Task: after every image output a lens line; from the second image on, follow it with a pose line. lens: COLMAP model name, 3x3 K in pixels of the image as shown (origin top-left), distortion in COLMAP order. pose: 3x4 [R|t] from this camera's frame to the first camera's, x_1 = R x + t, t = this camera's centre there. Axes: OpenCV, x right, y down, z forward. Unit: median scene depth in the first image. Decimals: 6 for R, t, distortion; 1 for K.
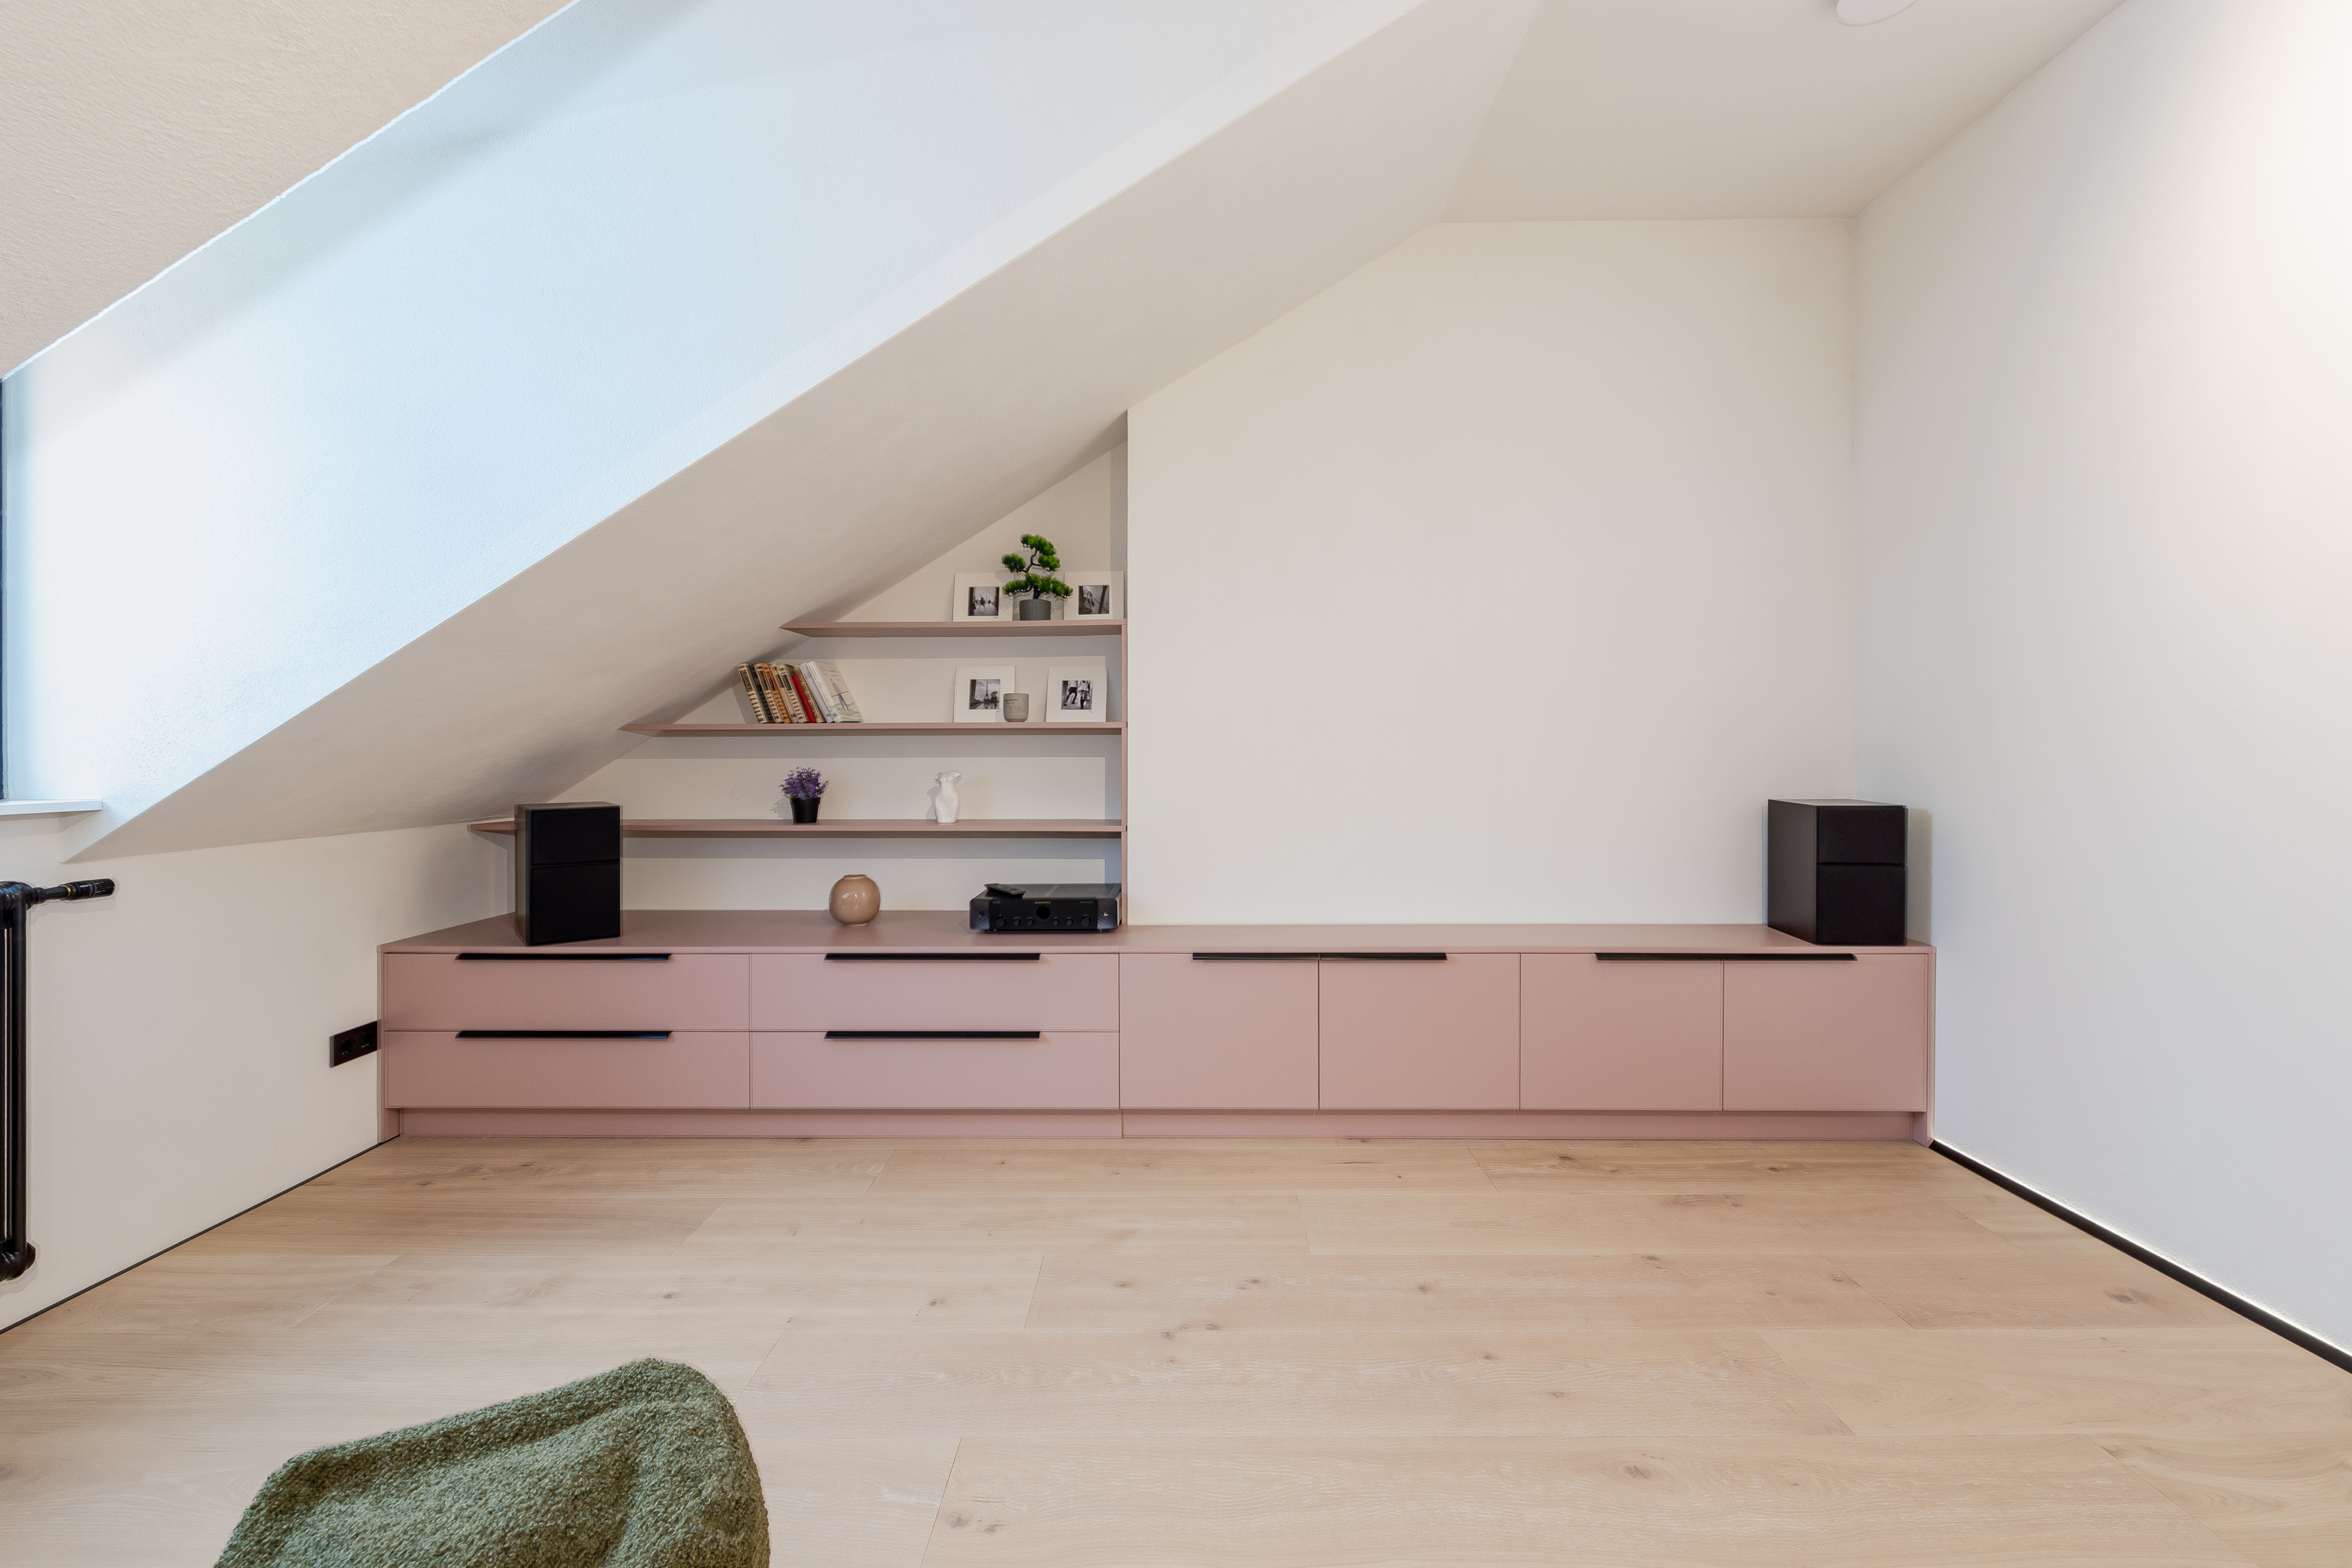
lens RADIAL K [[1064.1, 0, 1180.6], [0, 1064.1, 744.6], [0, 0, 1]] dist [0.000148, -0.000061]
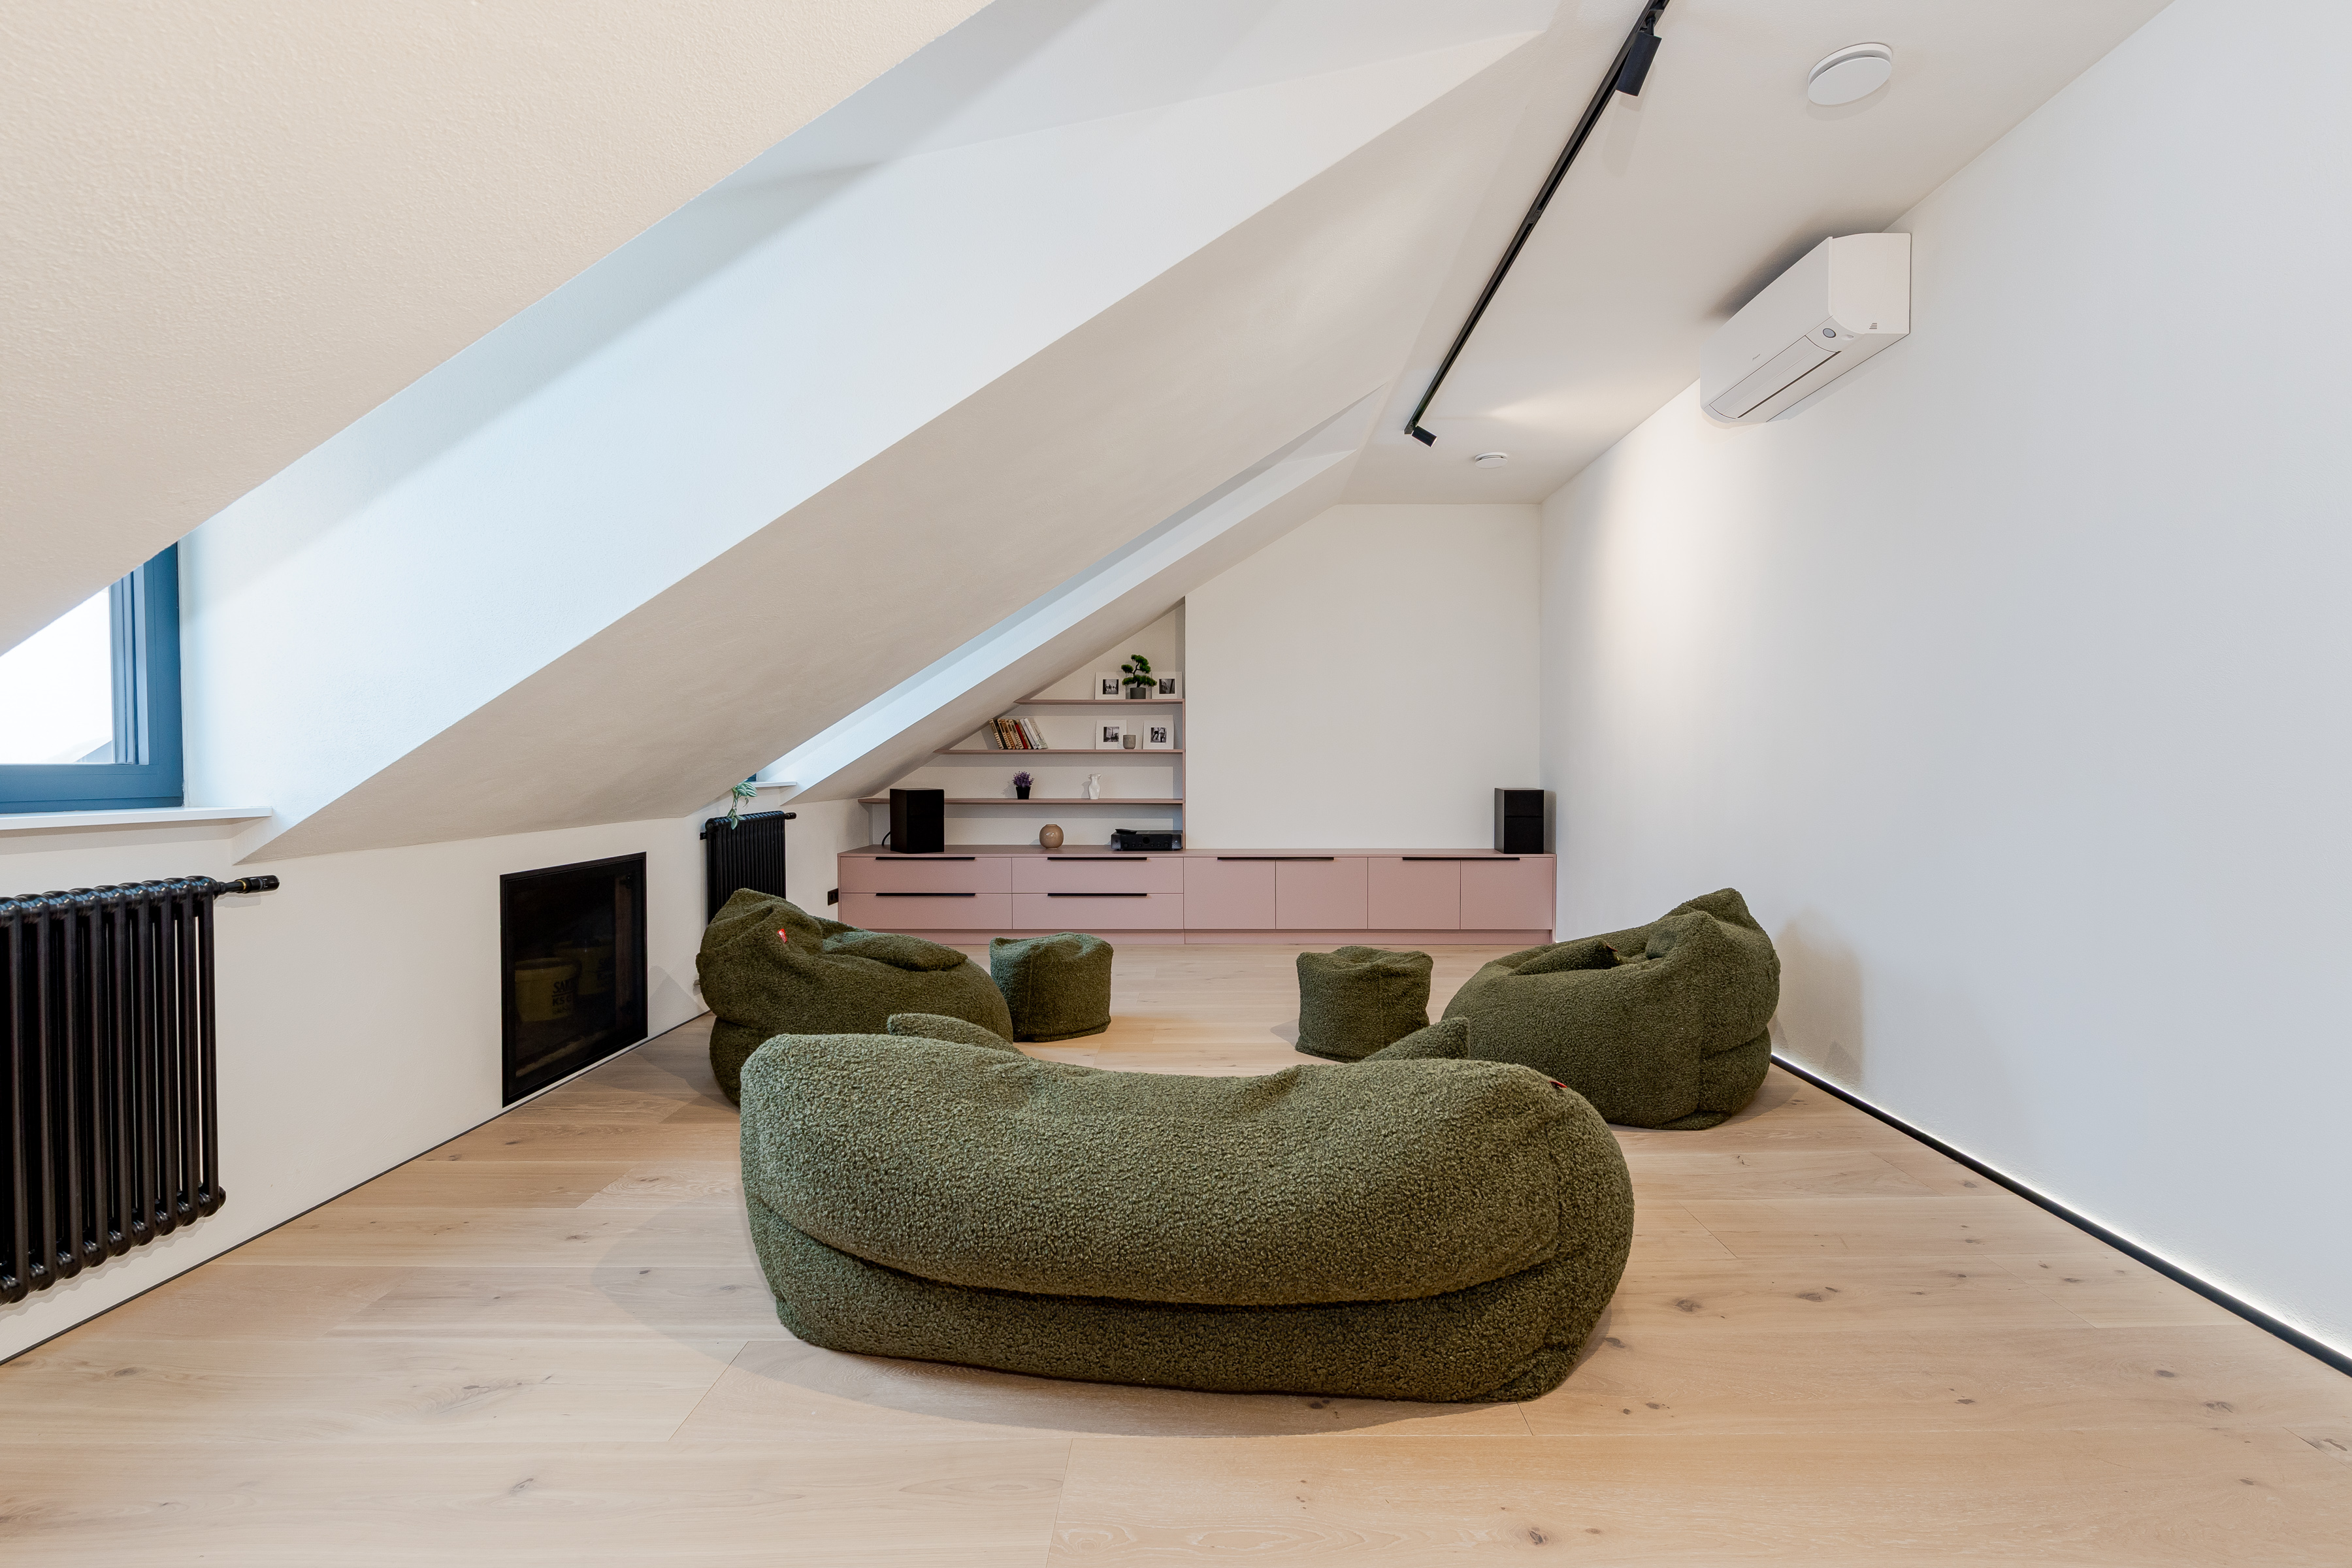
lens RADIAL K [[1029.0, 0, 1223.4], [0, 1029.0, 782.1], [0, 0, 1]] dist [-0.002046, -0.000661]
pose [[0.999940, 0.001552, 0.010881, 0.001648], [-0.001792, 0.999754, 0.022087, -0.002080], [-0.010844, -0.022106, 0.999697, -0.923729]]
